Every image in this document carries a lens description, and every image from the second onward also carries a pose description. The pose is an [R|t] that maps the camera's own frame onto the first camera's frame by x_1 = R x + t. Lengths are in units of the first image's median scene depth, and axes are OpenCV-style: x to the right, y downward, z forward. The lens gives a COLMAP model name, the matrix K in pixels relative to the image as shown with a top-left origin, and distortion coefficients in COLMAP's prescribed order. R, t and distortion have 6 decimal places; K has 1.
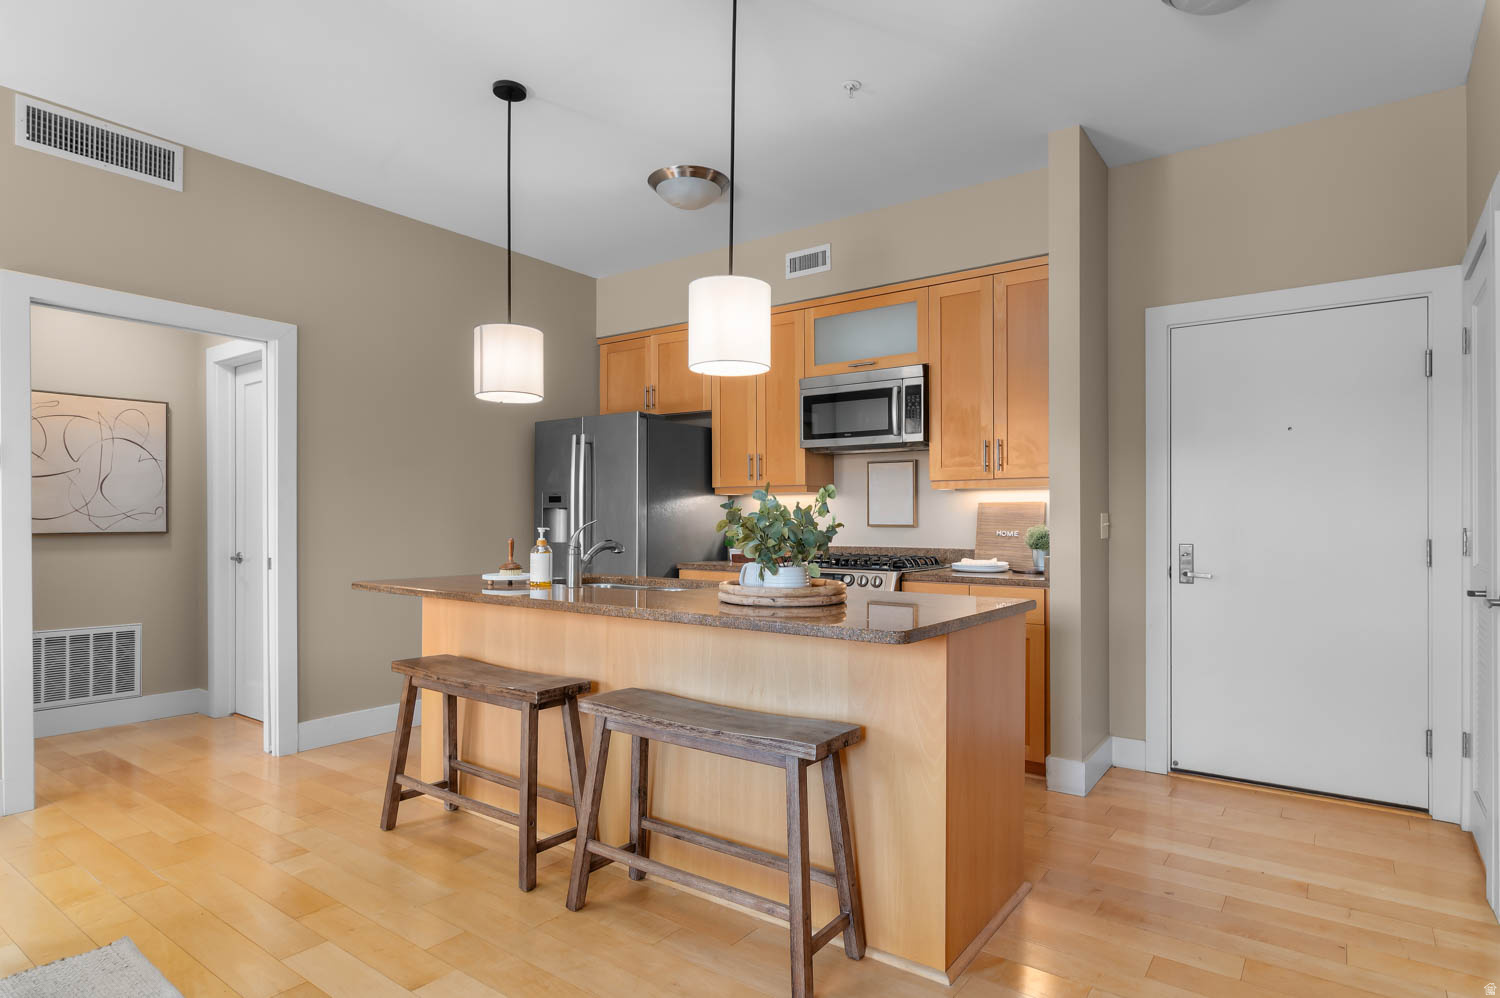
lens RADIAL K [[795.6, 0, 779.8], [0, 795.6, 520.4], [0, 0, 1]] dist [-0.002155, -0.002950]
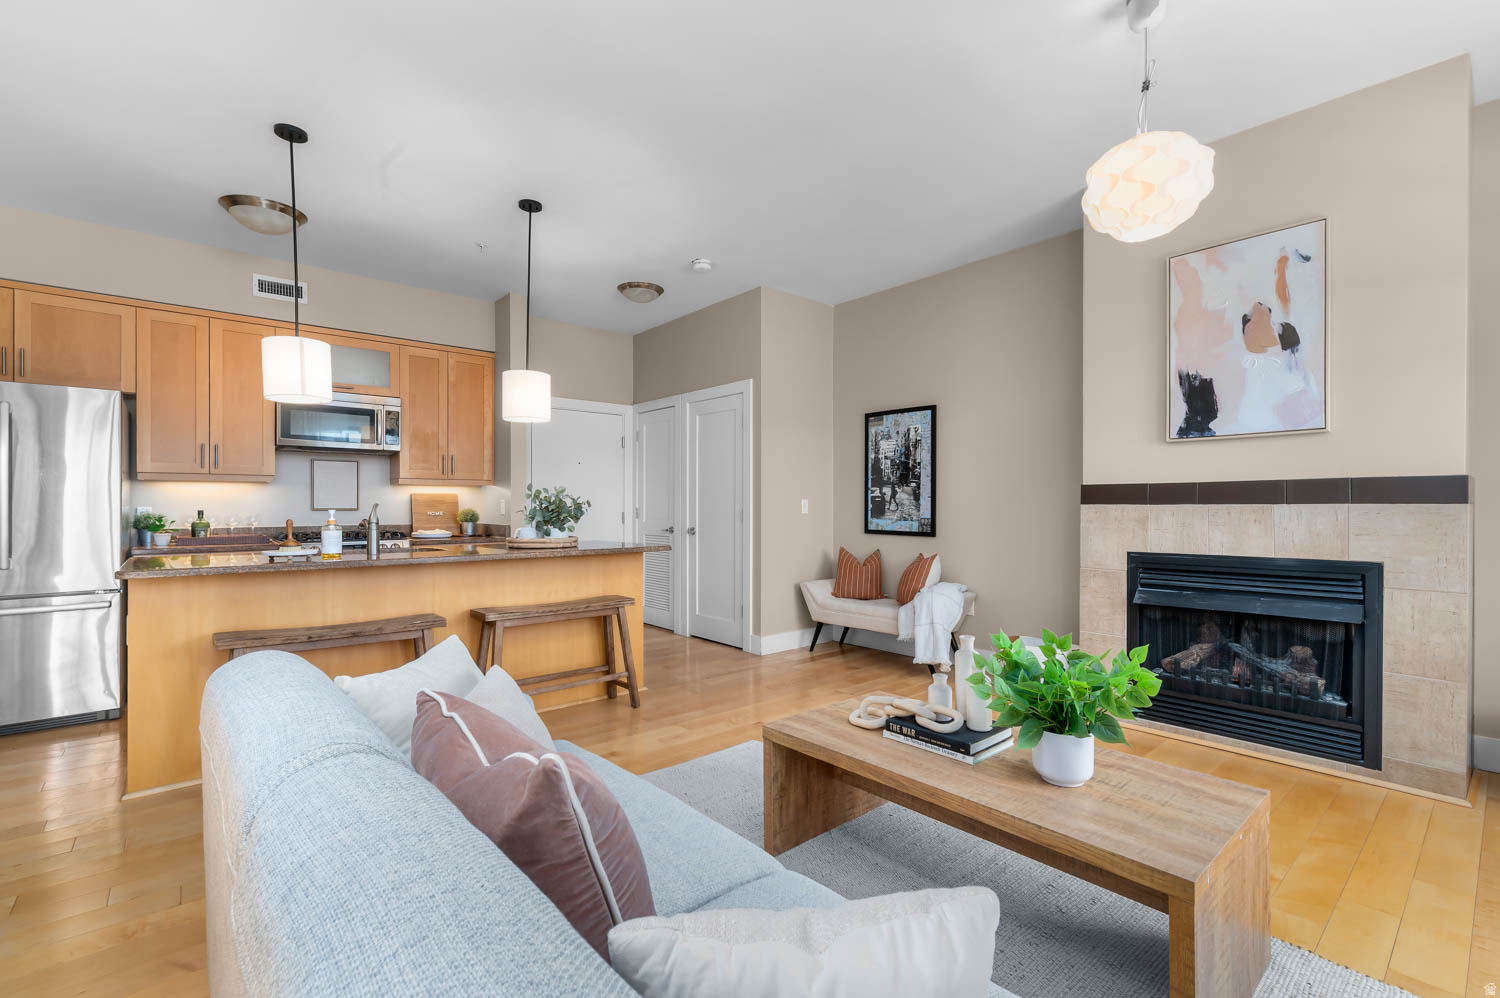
lens RADIAL K [[651.2, 0, 751.0], [0, 651.2, 506.6], [0, 0, 1]] dist [0.001727, -0.001879]
pose [[0.236470, -0.002661, 0.971635, -0.913631], [0.003201, 0.999993, 0.001959, 0.002610], [-0.971634, 0.002647, 0.236477, 0.100317]]
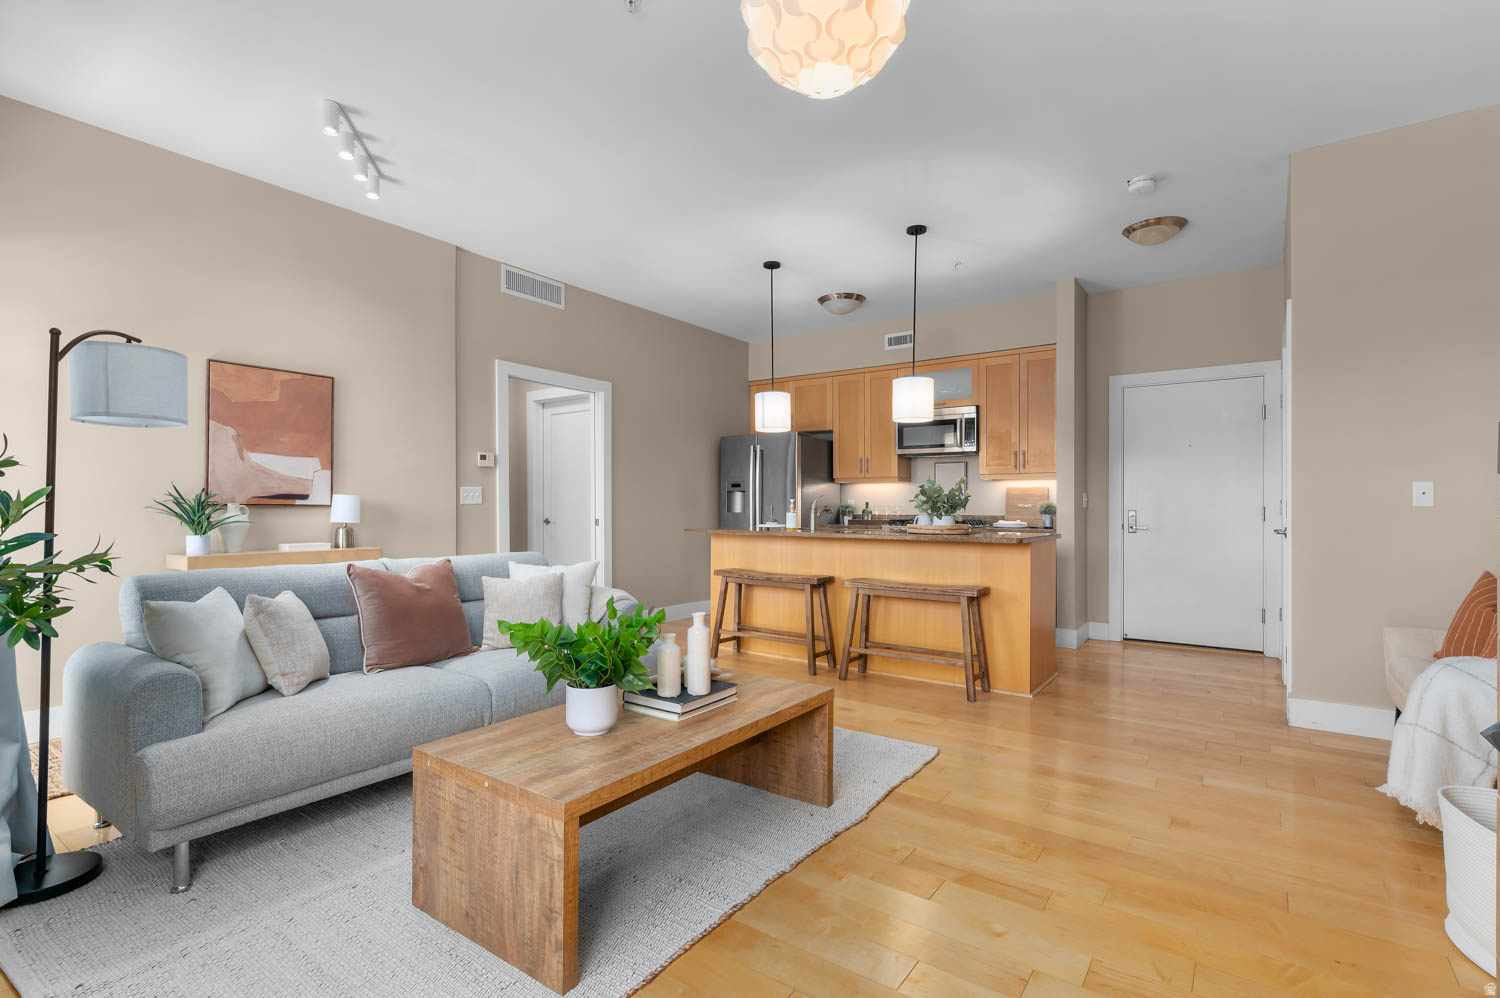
lens RADIAL K [[698.2, 0, 765.6], [0, 698.2, 507.9], [0, 0, 1]] dist [-0.000301, -0.000372]
pose [[0.999995, 0.001705, 0.002622, -0.297977], [-0.001707, 0.999998, 0.000966, 0.022669], [-0.002620, -0.000970, 0.999996, -0.531864]]
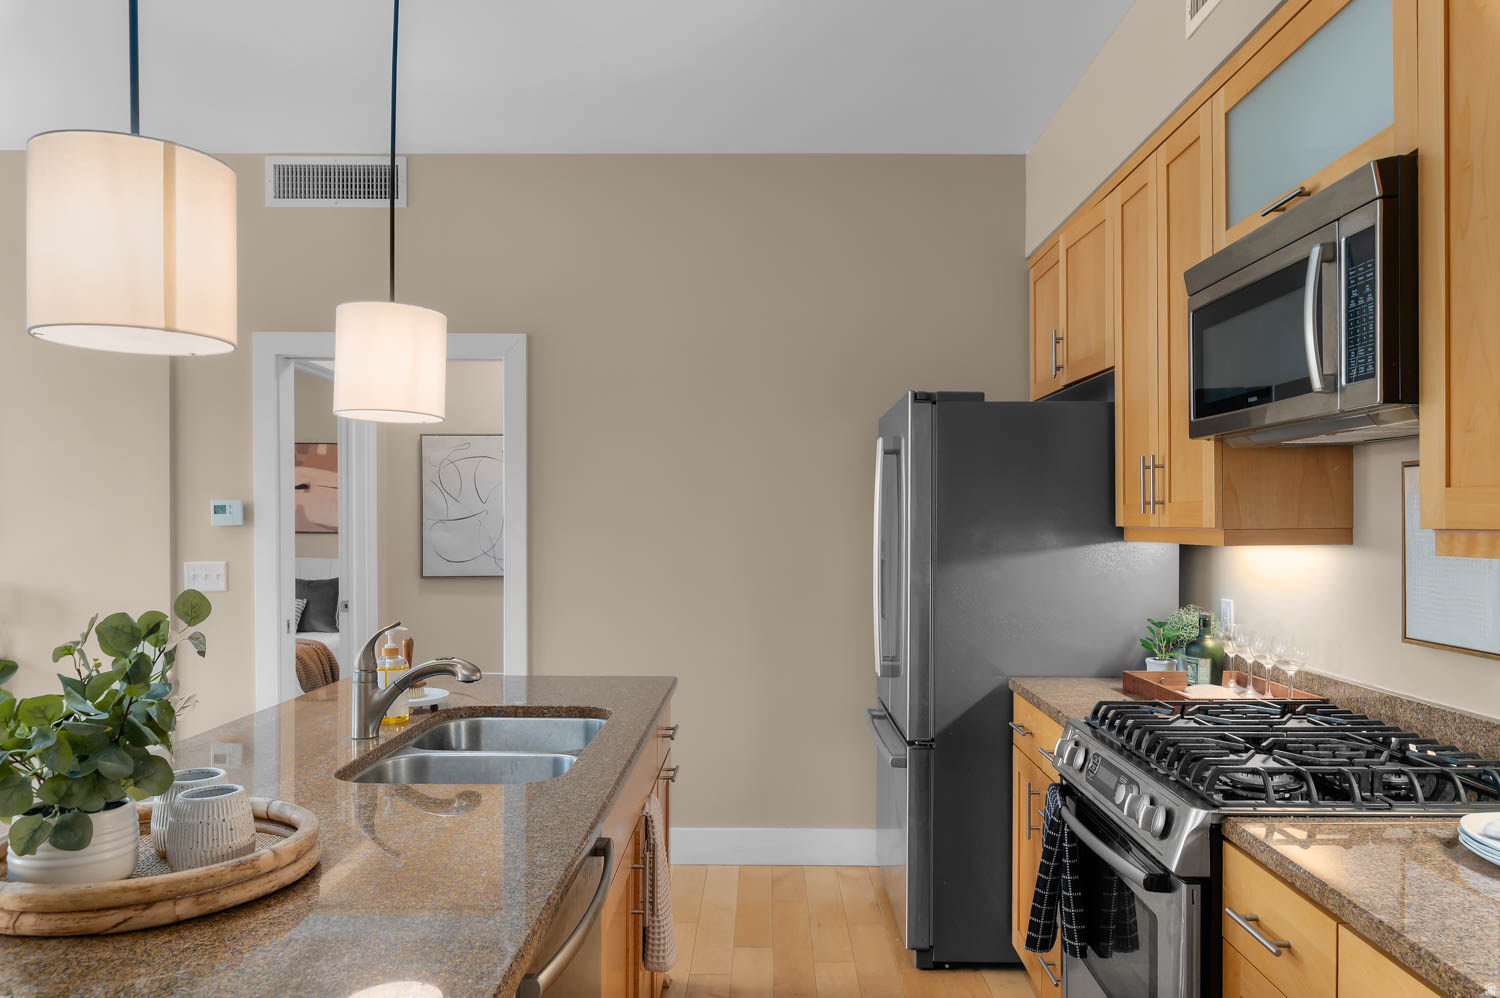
lens RADIAL K [[1039.3, 0, 774.1], [0, 1039.3, 535.8], [0, 0, 1]] dist [0.004328, -0.001877]
pose [[0.570038, 0.011607, -0.821536, 0.417673], [-0.003726, 0.999926, 0.011542, -0.056260], [0.821610, -0.003519, 0.570040, 0.627009]]
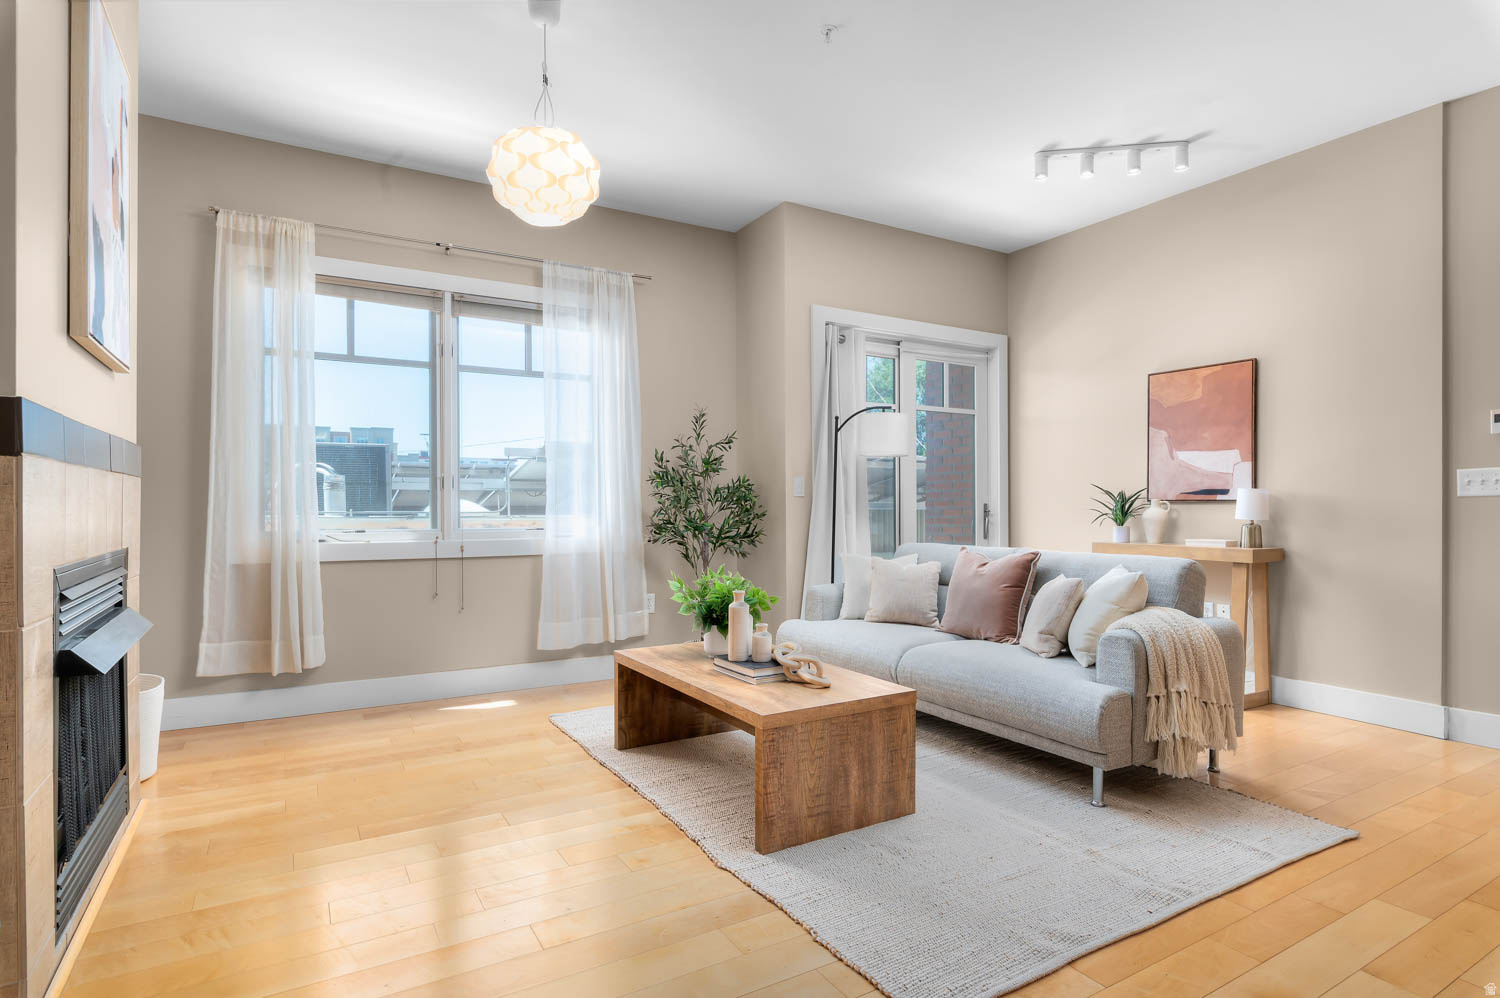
lens RADIAL K [[795.6, 0, 761.2], [0, 795.6, 519.3], [0, 0, 1]] dist [-0.002155, -0.002950]
pose [[-0.406721, 0.011285, -0.913483, 0.329419], [0.000431, 0.999926, 0.012162, 0.033615], [0.913552, 0.004553, -0.406696, 0.374964]]
